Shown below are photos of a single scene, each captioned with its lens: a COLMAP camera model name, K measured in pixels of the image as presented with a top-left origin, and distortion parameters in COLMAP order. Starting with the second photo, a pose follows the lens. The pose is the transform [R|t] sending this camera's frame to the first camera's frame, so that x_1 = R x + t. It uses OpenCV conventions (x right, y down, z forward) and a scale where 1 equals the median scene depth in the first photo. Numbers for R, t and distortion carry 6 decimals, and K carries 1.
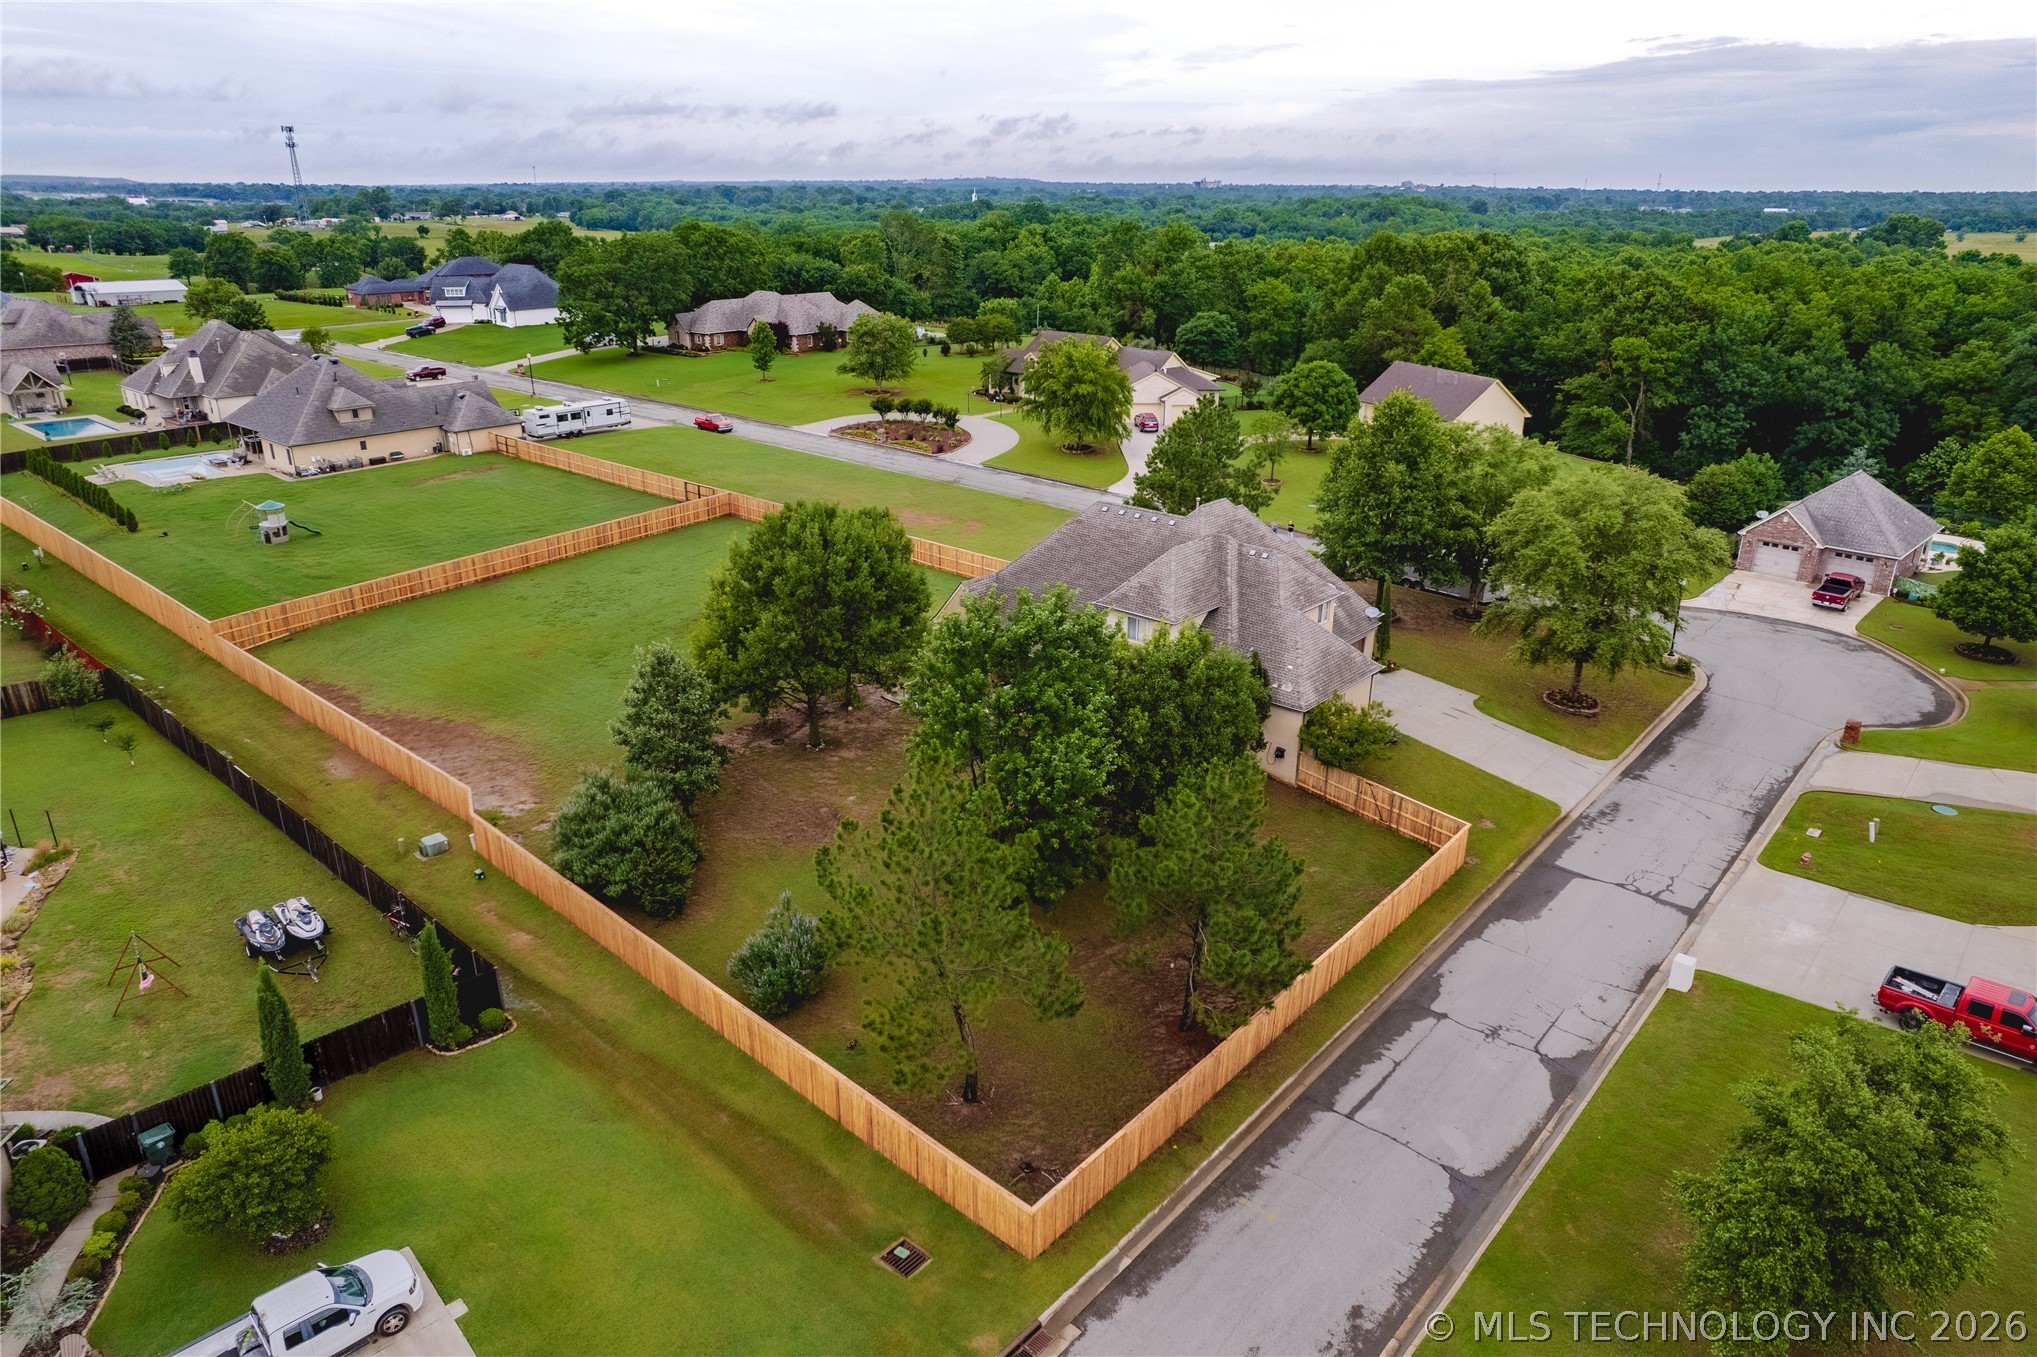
lens RADIAL K [[1305.2, 0, 1018.5], [0, 1305.2, 678.5], [0, 0, 1]] dist [-0.075287, 0.073451]
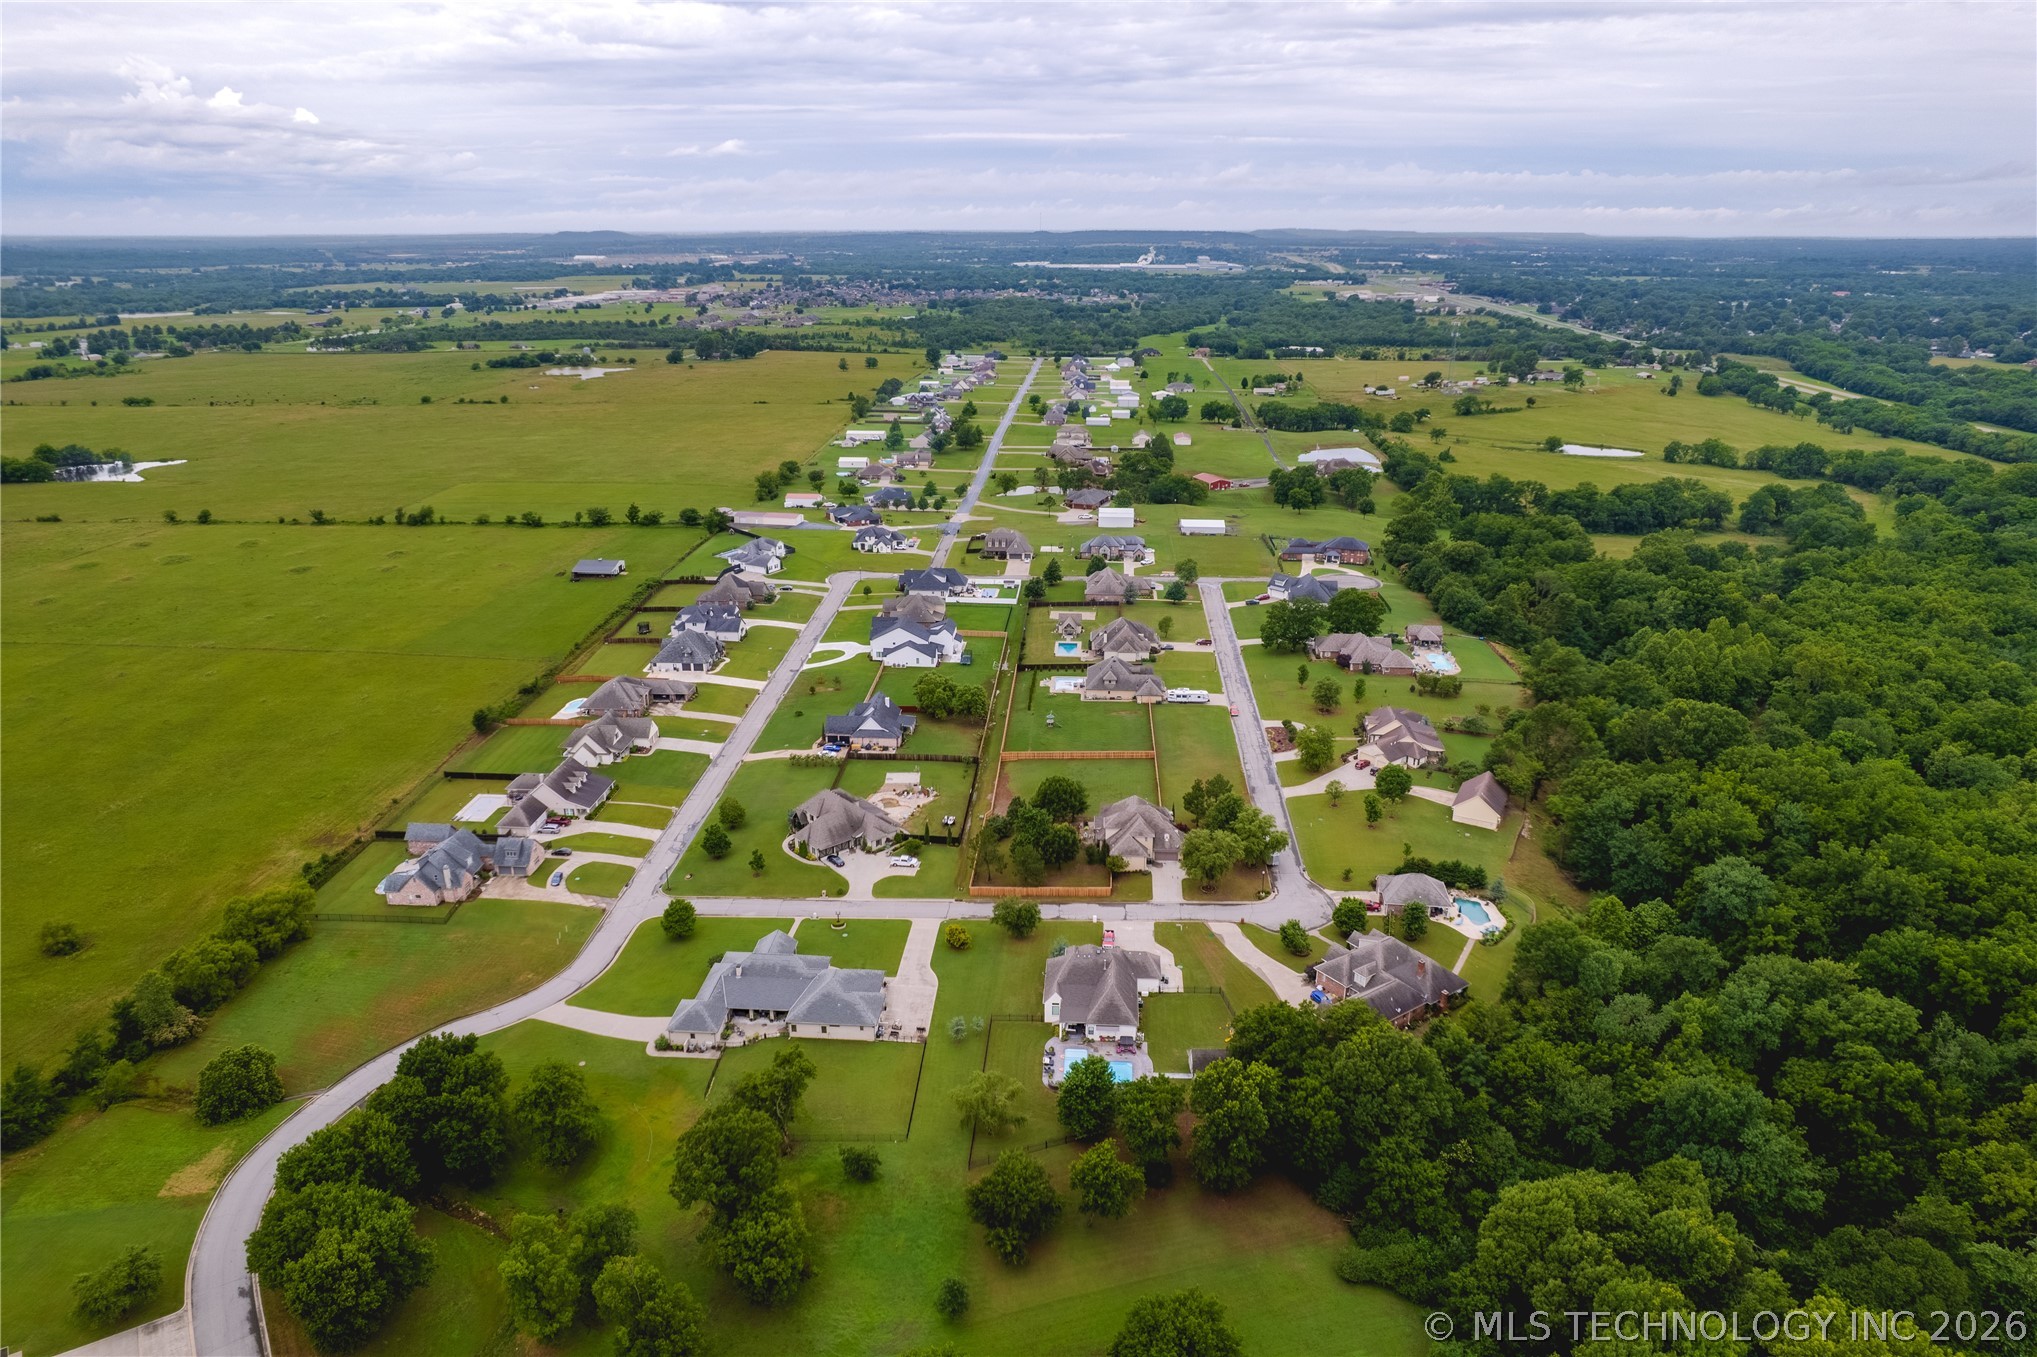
lens RADIAL K [[1305.2, 0, 1018.5], [0, 1305.2, 678.5], [0, 0, 1]] dist [-0.075287, 0.073451]
pose [[0.612516, 0.259184, -0.746758, 2.954510], [-0.280732, 0.954457, 0.101006, -0.845649], [0.738928, 0.147771, 0.657381, -2.098337]]
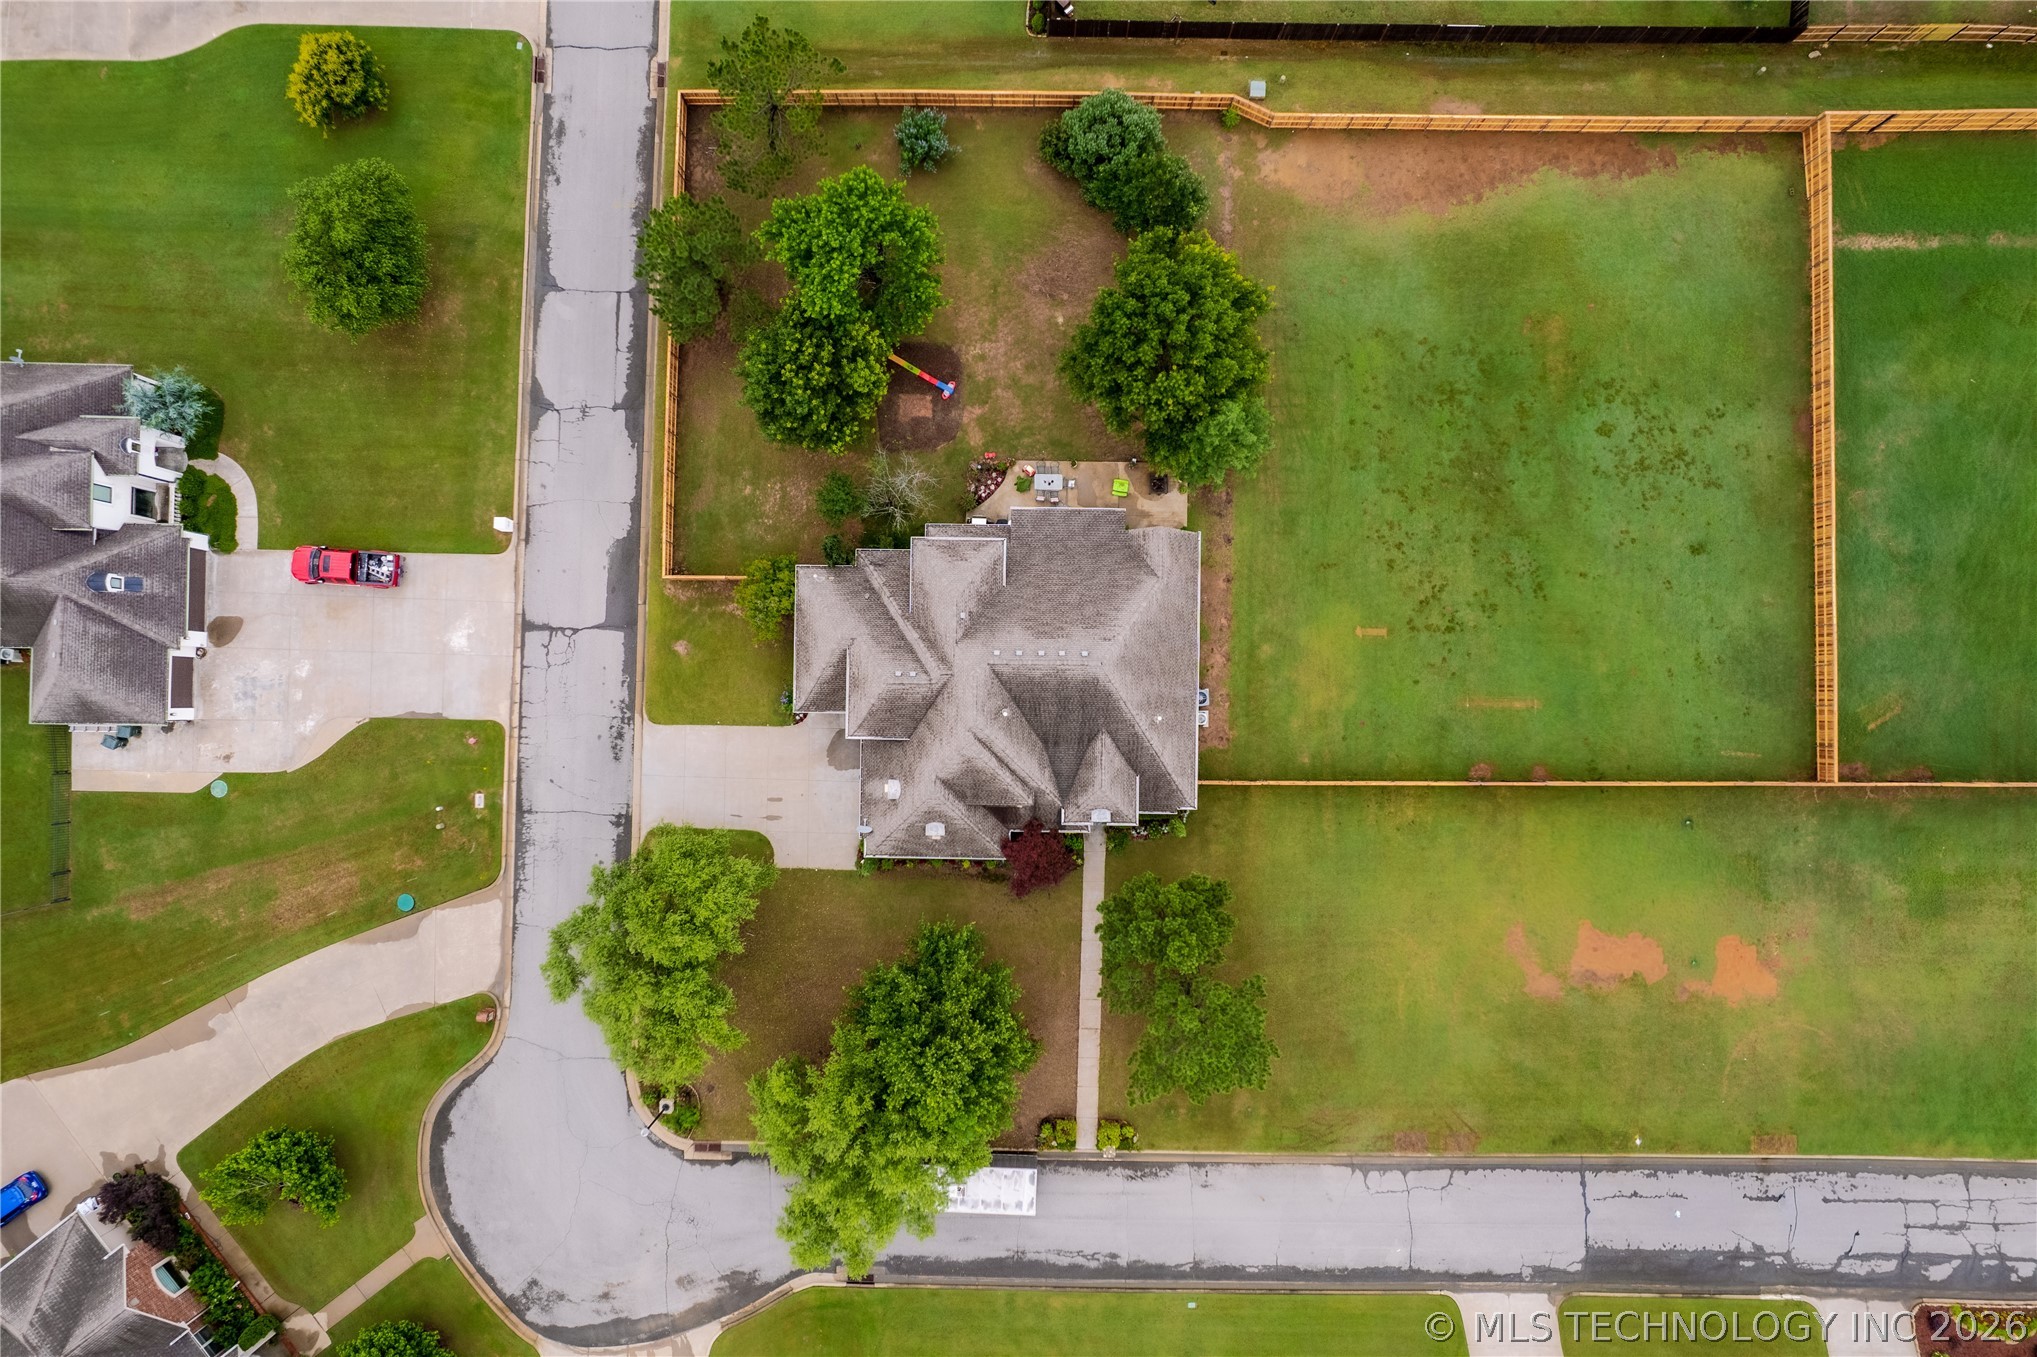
lens RADIAL K [[1271.3, 0, 1027.8], [0, 1271.3, 706.4], [0, 0, 1]] dist [-0.048901, 0.024882]
pose [[-0.758508, 0.651507, -0.014289, 0.144448], [-0.240785, -0.259821, 0.935155, -1.043714], [0.605548, 0.712763, 0.353949, 0.732421]]
